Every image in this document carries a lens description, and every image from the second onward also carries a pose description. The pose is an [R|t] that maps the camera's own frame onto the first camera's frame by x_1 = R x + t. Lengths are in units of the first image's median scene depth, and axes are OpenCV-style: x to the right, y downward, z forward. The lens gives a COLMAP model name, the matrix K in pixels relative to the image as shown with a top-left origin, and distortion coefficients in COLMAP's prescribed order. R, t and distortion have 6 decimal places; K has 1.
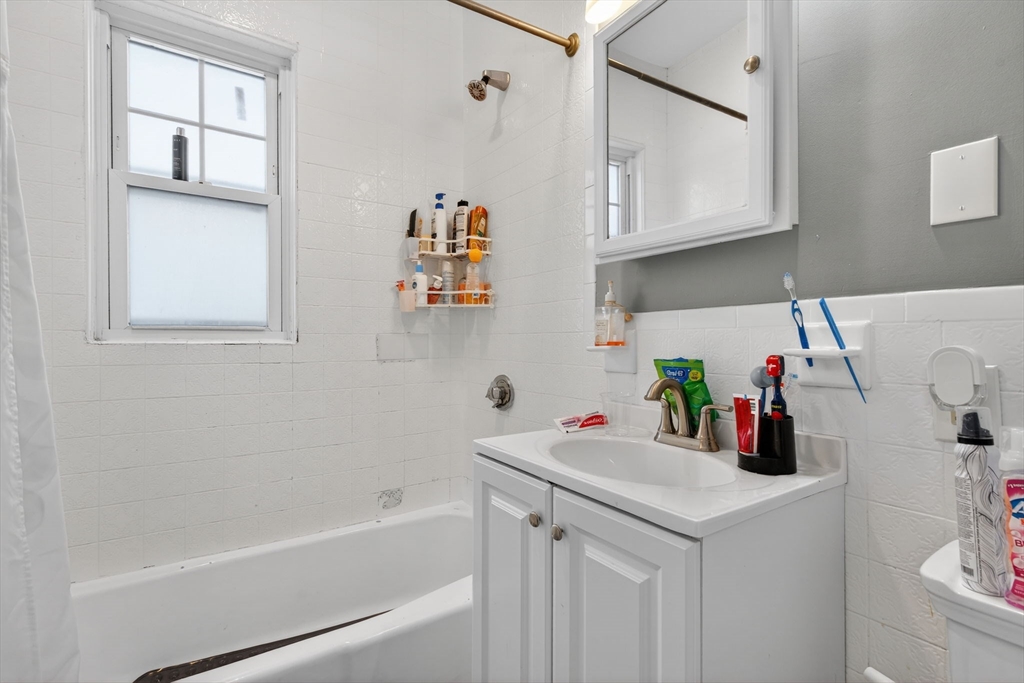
lens RADIAL K [[470.0, 0, 505.4], [0, 470.0, 339.8], [0, 0, 1]] dist [0.005467, 0.000171]
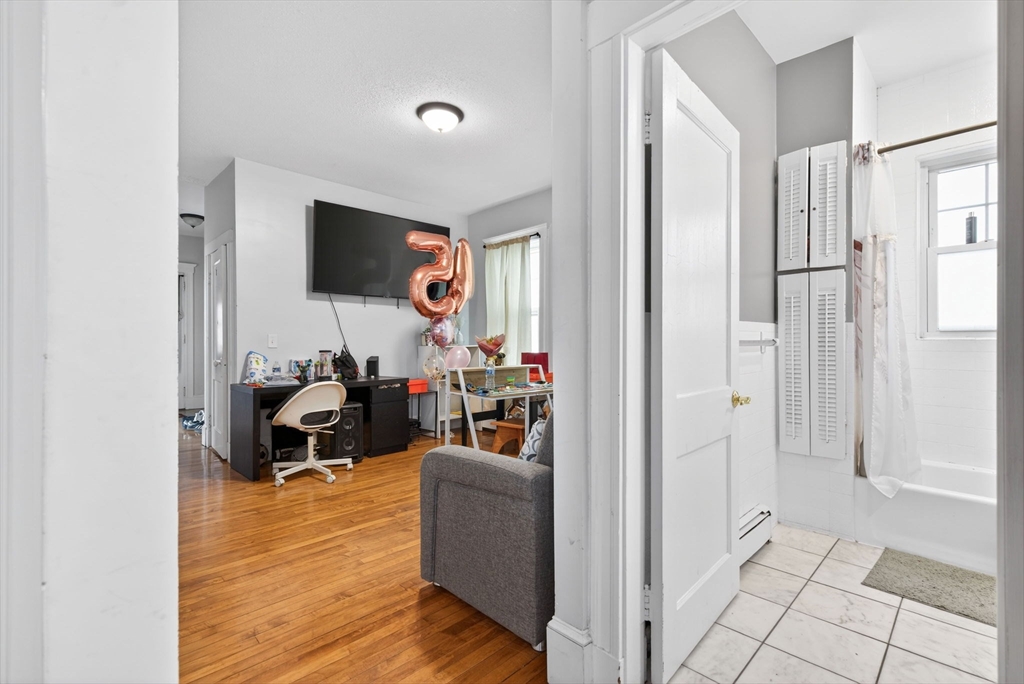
lens RADIAL K [[470.0, 0, 513.3], [0, 470.0, 343.4], [0, 0, 1]] dist [0.005467, 0.000171]
pose [[0.182921, 0.000940, -0.983127, 0.653146], [0.000611, 0.999999, 0.001069, 0.009083], [0.983127, -0.000796, 0.182920, -0.890676]]
